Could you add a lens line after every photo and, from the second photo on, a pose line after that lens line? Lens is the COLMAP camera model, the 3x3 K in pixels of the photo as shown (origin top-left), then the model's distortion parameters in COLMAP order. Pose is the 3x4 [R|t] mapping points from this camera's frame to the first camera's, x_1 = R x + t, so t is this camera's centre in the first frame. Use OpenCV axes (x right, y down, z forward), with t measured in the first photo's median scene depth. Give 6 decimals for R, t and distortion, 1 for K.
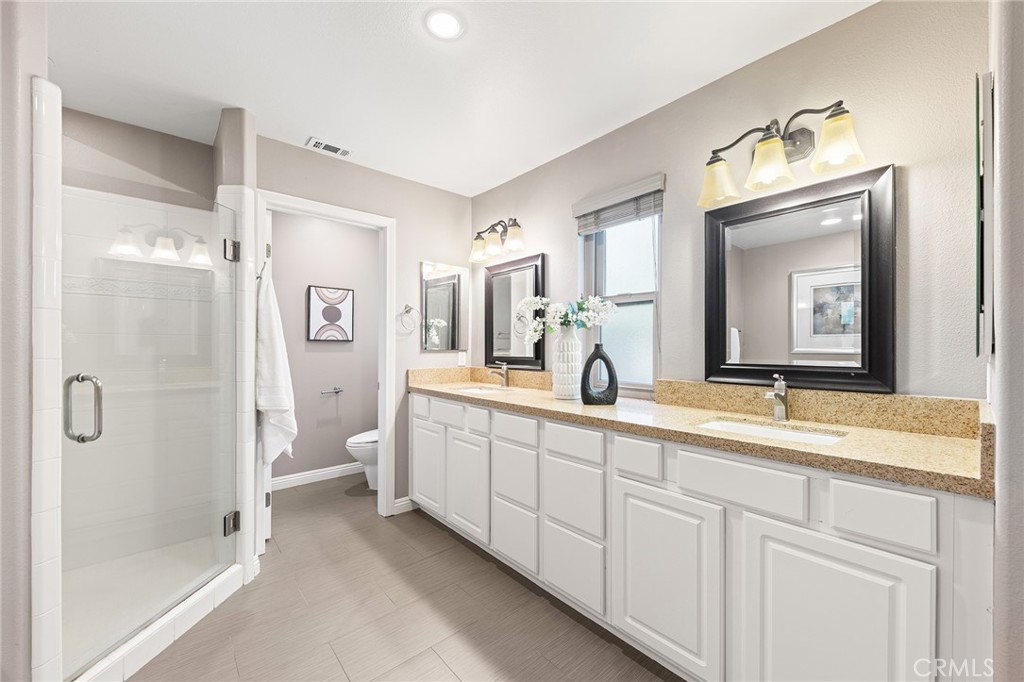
lens RADIAL K [[397.6, 0, 512.0], [0, 397.6, 346.3], [0, 0, 1]] dist [0.006404, -0.002678]
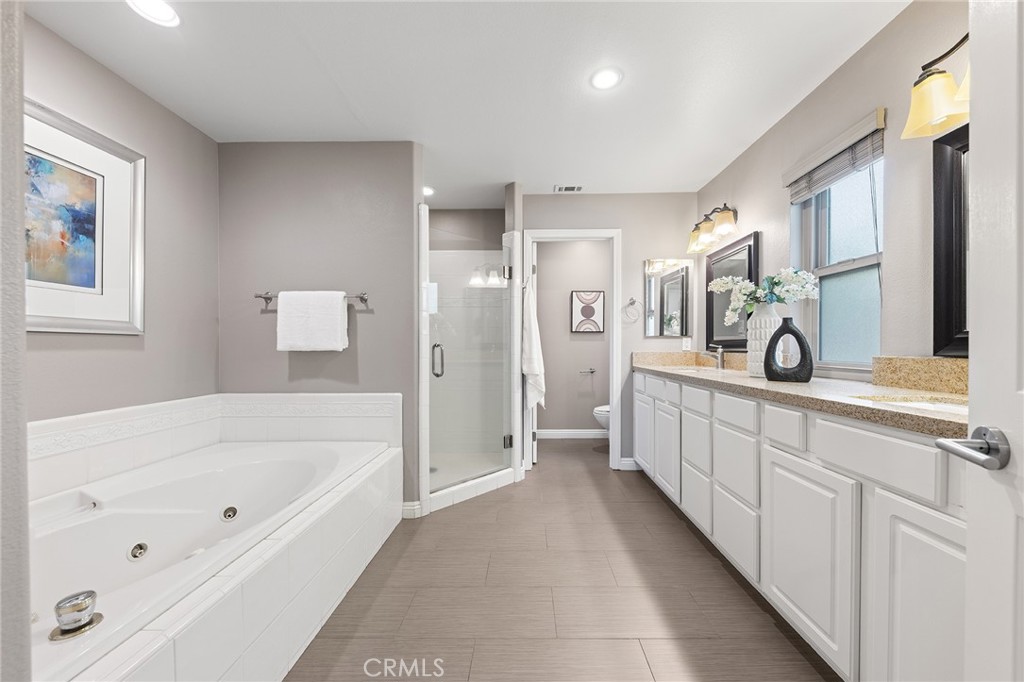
lens RADIAL K [[371.5, 0, 517.0], [0, 371.5, 346.9], [0, 0, 1]] dist [0.009075, -0.001084]
pose [[0.742676, -0.002540, -0.669646, 0.312735], [0.003096, 0.999995, -0.000359, 0.057186], [0.669644, -0.001806, 0.742680, -0.086291]]
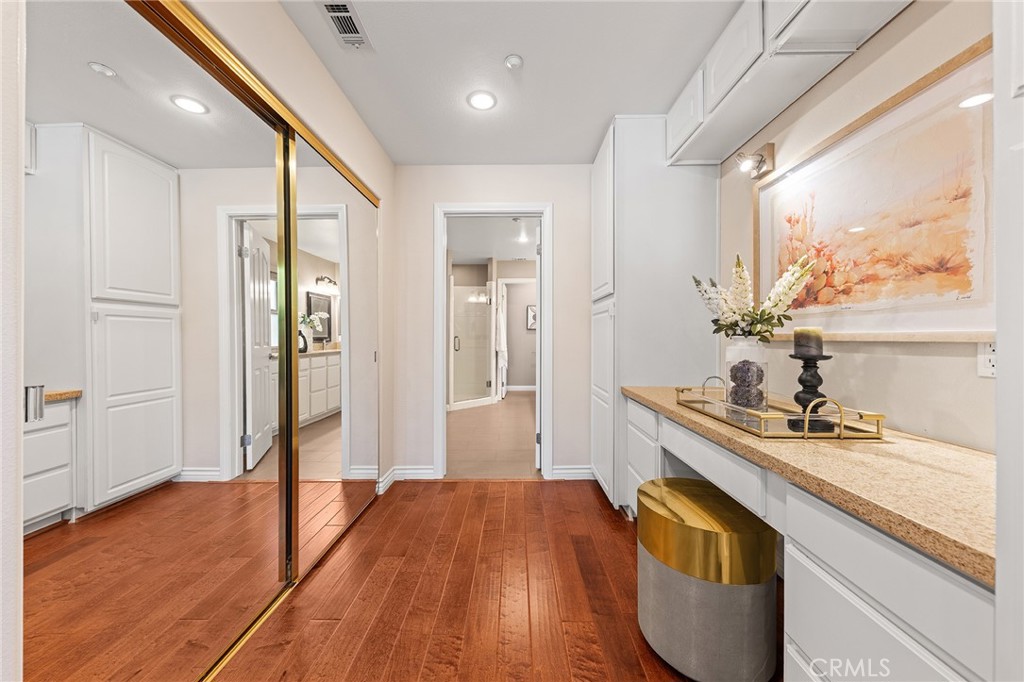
lens RADIAL K [[359.5, 0, 508.6], [0, 359.5, 339.8], [0, 0, 1]] dist [0.006198, -0.000107]
pose [[0.746915, 0.003514, -0.664910, 1.327933], [-0.000556, 0.999989, 0.004661, 0.058093], [0.664920, -0.003112, 0.746909, -1.060141]]
